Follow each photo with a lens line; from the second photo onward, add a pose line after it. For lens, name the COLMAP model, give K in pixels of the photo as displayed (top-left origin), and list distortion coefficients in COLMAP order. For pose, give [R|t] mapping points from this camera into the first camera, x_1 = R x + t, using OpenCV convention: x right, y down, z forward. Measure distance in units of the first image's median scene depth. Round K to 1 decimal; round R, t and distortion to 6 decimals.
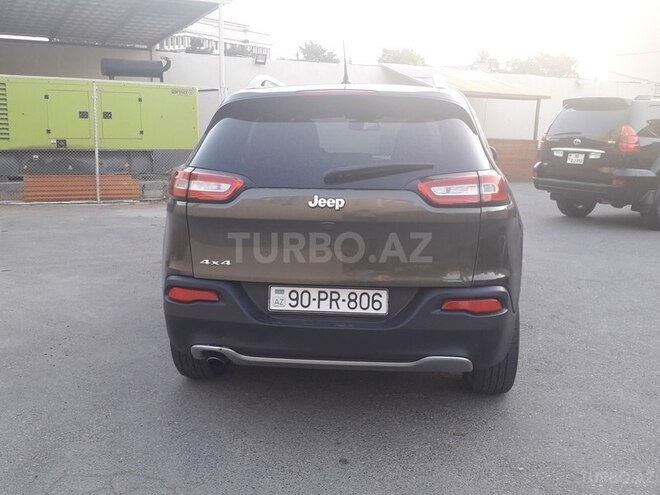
lens RADIAL K [[687.7, 0, 333.6], [0, 687.7, 250.3], [0, 0, 1]] dist [0.012536, 0.000000]
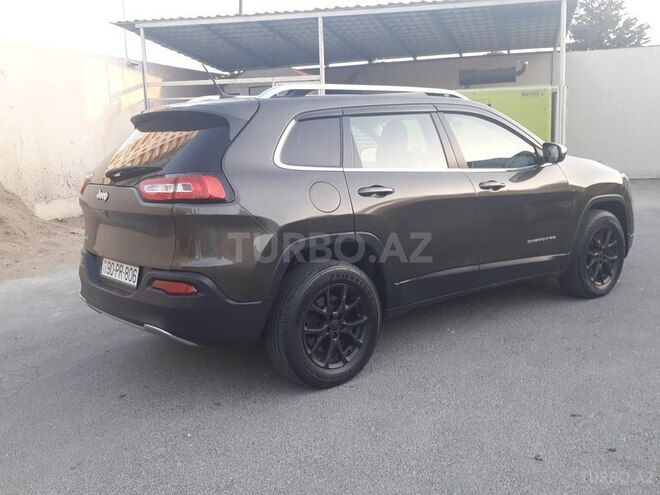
lens RADIAL K [[687.7, 0, 334.2], [0, 687.7, 246.7], [0, 0, 1]] dist [0.012536, 0.000000]
pose [[0.707309, 0.071547, -0.703275, 0.788521], [-0.076180, 0.996786, 0.024789, -0.025329], [0.702788, 0.036042, 0.710486, 0.226671]]
